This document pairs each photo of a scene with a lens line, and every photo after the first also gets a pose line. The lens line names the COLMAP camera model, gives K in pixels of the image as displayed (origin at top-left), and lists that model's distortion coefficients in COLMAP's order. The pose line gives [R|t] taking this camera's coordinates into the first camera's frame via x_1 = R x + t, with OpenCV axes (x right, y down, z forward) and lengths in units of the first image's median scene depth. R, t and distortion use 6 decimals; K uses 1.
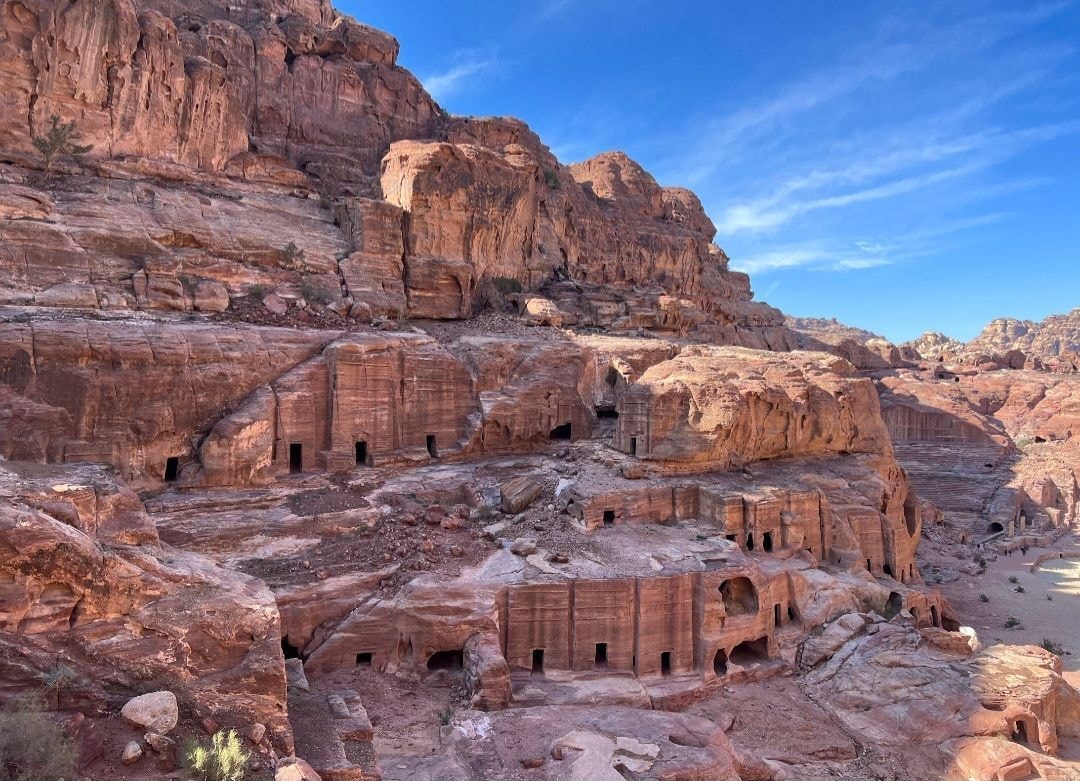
lens RADIAL K [[795.6, 0, 540.0], [0, 795.6, 390.5], [0, 0, 1]] dist [0.061897, -0.065944]
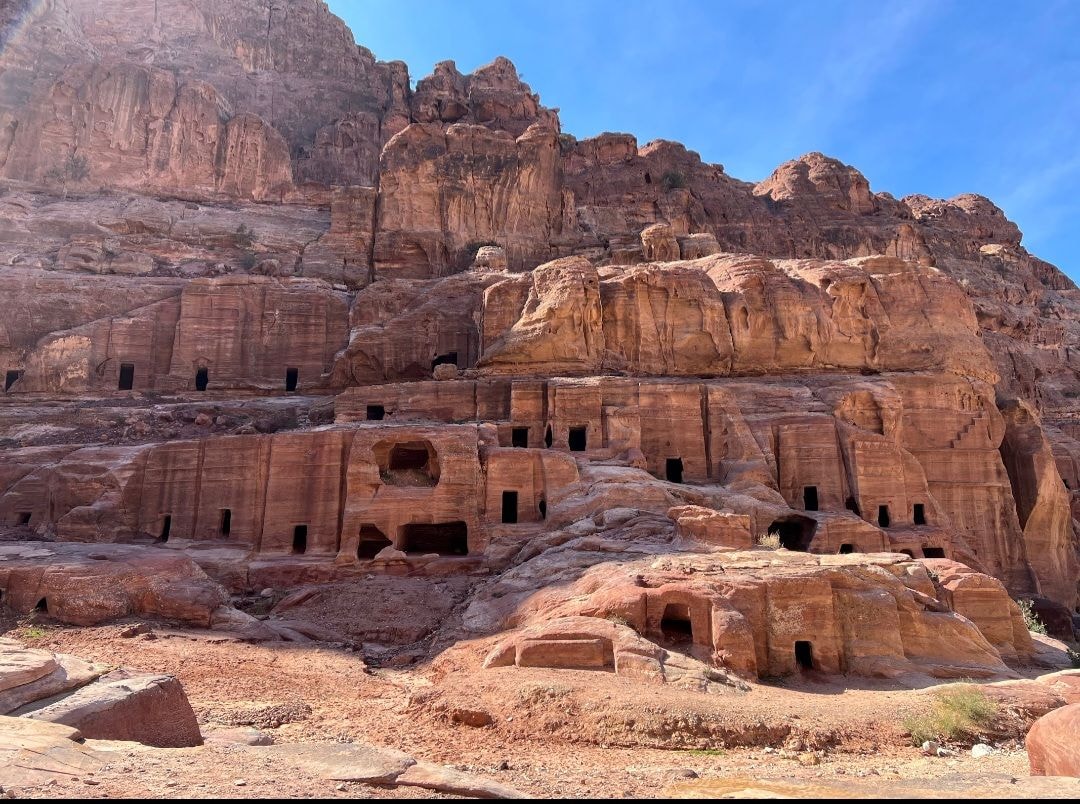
lens RADIAL K [[799.2, 0, 540.0], [0, 799.2, 402.0], [0, 0, 1]] dist [0.065834, -0.083567]
pose [[0.850522, -0.111395, -0.514008, 0.611243], [0.019179, 0.983231, -0.181350, 0.277418], [0.525590, 0.144384, 0.838396, 0.341266]]
